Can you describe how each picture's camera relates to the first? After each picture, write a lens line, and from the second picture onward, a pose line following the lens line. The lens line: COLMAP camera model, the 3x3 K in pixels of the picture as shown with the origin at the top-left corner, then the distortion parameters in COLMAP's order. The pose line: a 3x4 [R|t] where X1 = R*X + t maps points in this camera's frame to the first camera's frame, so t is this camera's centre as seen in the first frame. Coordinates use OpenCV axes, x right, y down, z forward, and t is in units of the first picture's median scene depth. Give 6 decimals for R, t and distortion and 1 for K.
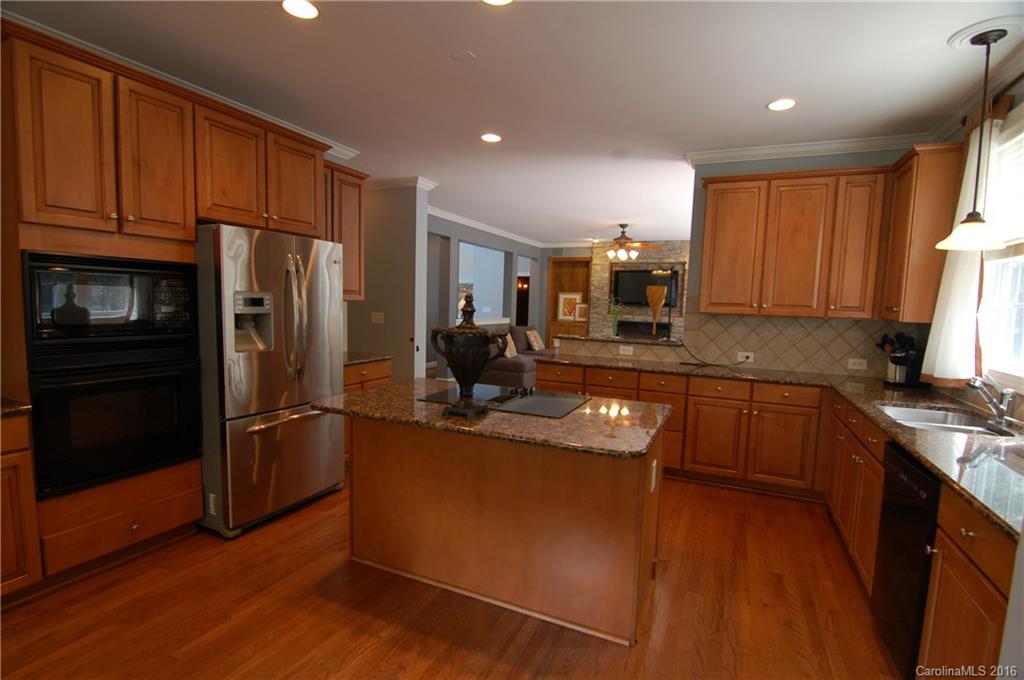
lens RADIAL K [[495.6, 0, 509.3], [0, 495.6, 350.0], [0, 0, 1]] dist [-0.014932, -0.004018]
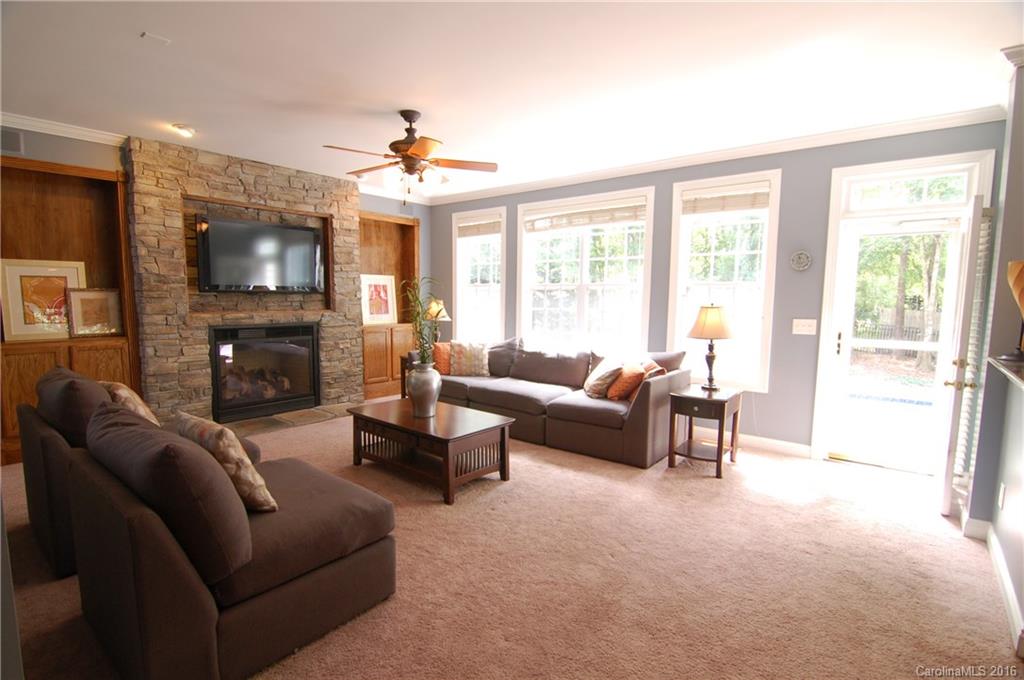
lens RADIAL K [[495.6, 0, 509.3], [0, 495.6, 350.0], [0, 0, 1]] dist [-0.014932, -0.004018]
pose [[0.251752, -0.126227, 0.959525, -0.154078], [0.091506, 0.990121, 0.106244, -0.059806], [-0.963456, 0.061056, 0.260815, 0.608826]]
